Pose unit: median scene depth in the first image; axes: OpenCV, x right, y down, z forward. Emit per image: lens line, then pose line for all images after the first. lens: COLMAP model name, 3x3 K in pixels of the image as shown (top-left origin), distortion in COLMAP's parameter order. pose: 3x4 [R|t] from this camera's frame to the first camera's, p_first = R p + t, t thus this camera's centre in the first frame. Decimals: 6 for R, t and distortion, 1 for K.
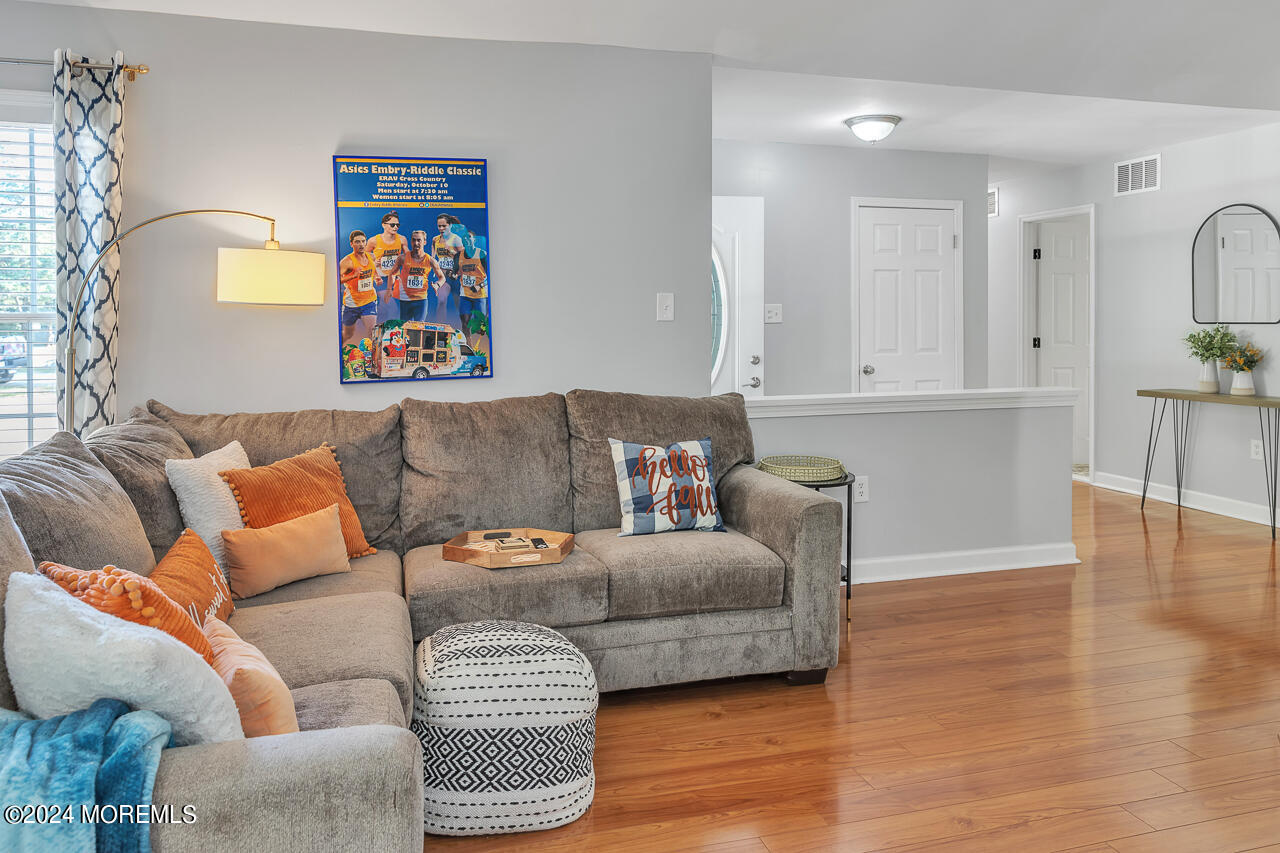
lens RADIAL K [[917.7, 0, 639.8], [0, 917.7, 333.4], [0, 0, 1]] dist [0.007118, 0.002657]
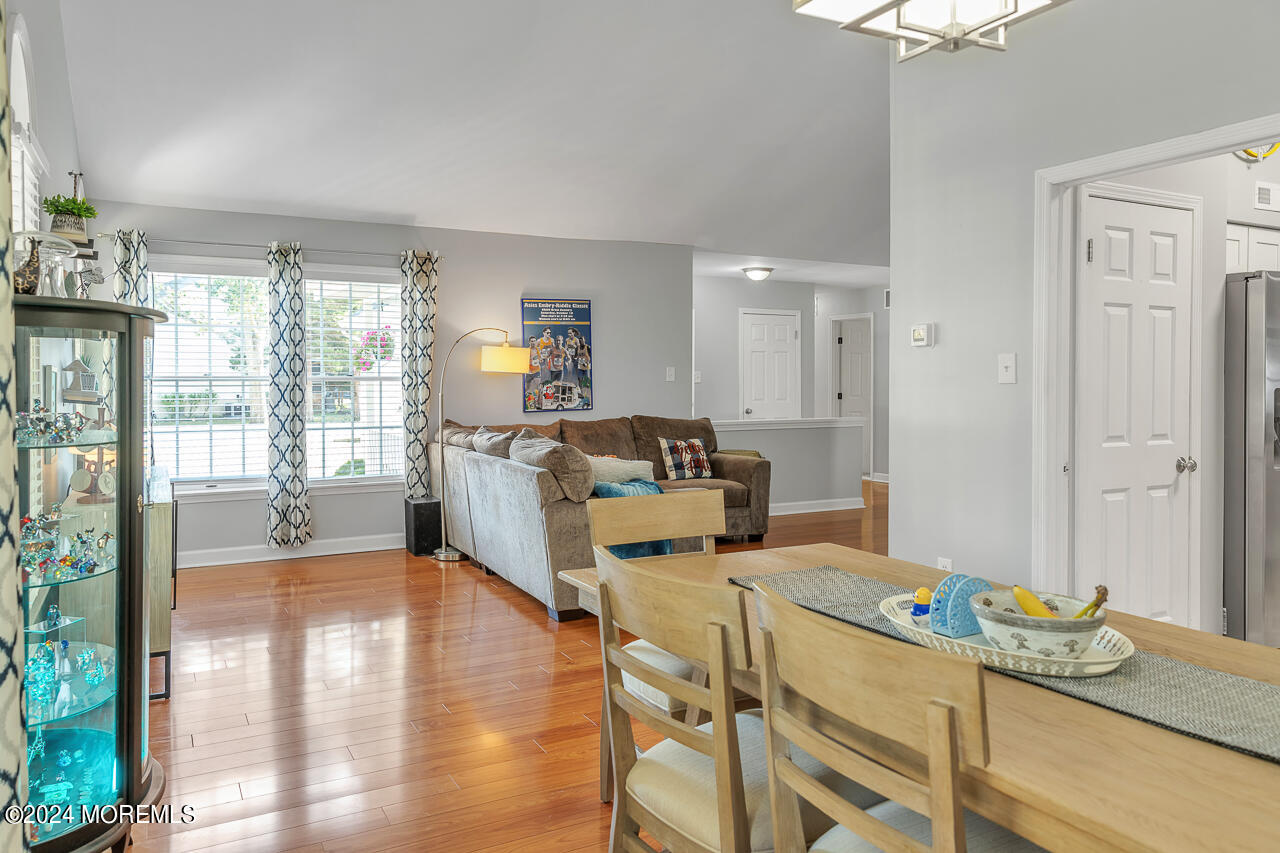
lens RADIAL K [[906.8, 0, 640.1], [0, 906.8, 389.7], [0, 0, 1]] dist [-0.001758, -0.000173]
pose [[0.978809, 0.002090, 0.204766, -0.474300], [-0.001081, 0.999987, -0.005040, 0.015098], [-0.204774, 0.004711, 0.978798, -0.968866]]
